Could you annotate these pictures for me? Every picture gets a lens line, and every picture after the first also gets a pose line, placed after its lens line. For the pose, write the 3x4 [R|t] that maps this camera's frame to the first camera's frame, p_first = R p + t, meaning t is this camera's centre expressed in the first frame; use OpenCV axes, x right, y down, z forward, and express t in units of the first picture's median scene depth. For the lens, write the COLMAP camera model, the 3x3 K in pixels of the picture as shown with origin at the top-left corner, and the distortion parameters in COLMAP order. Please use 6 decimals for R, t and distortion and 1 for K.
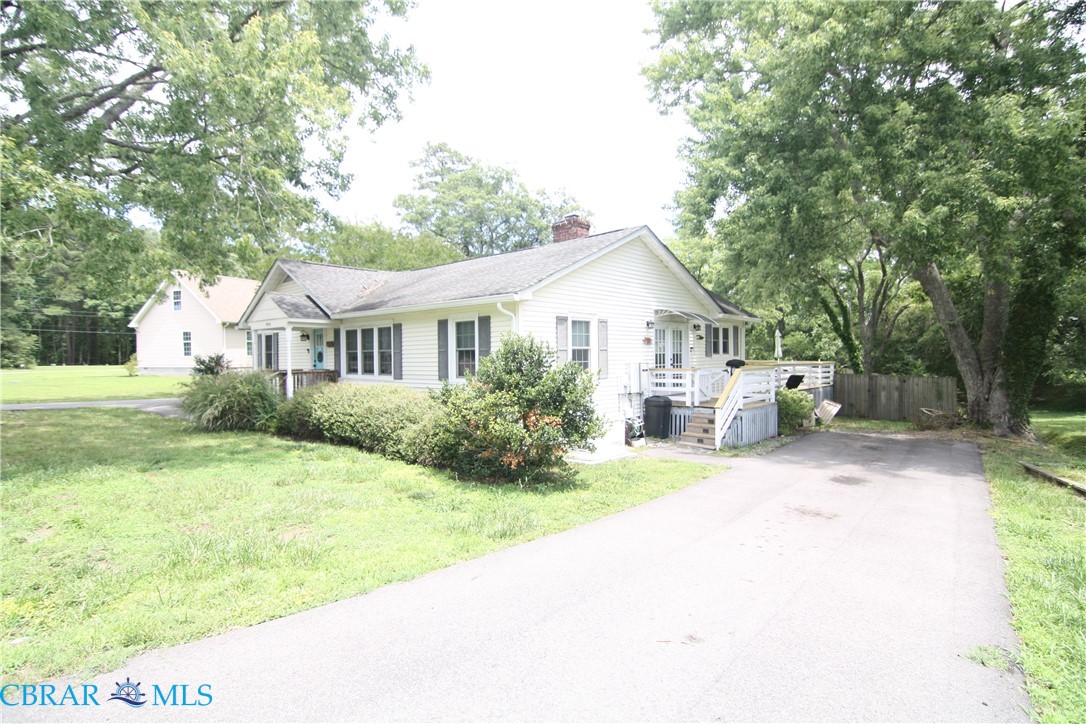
lens RADIAL K [[557.3, 0, 551.6], [0, 557.3, 359.9], [0, 0, 1]] dist [-0.006278, -0.000633]
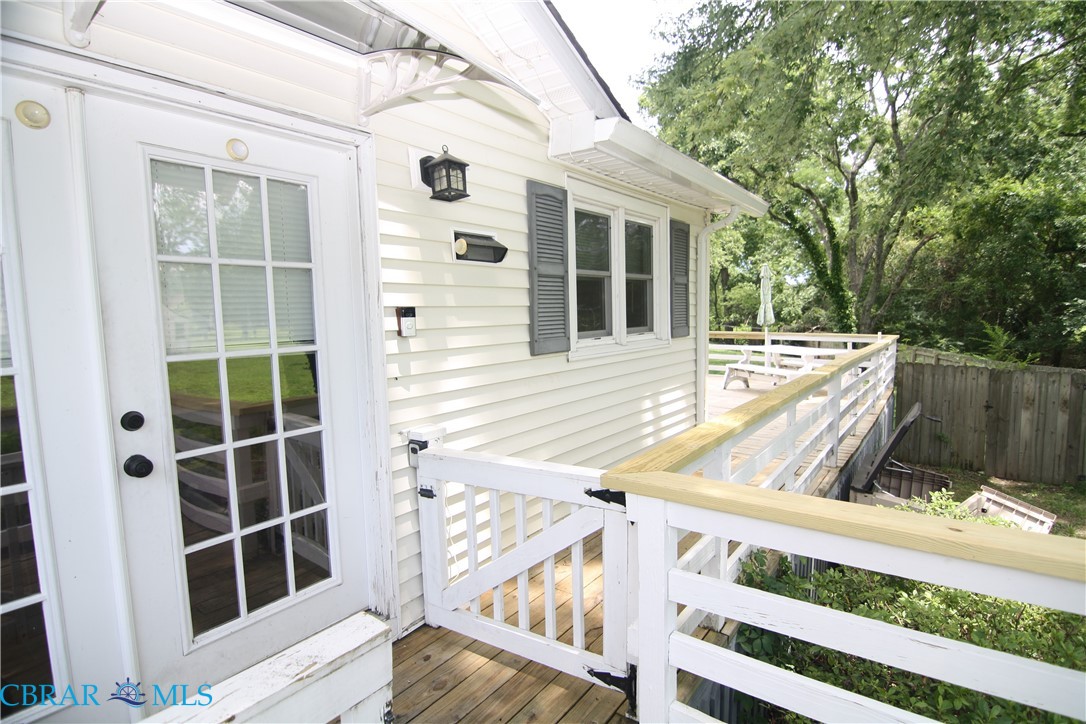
lens RADIAL K [[572.6, 0, 543.0], [0, 572.6, 362.0], [0, 0, 1]] dist [-0.000257, -0.000262]
pose [[0.994711, -0.016685, 0.101346, 0.199703], [0.008507, 0.996710, 0.080602, -0.014801], [-0.102358, -0.079314, 0.991581, 0.614714]]
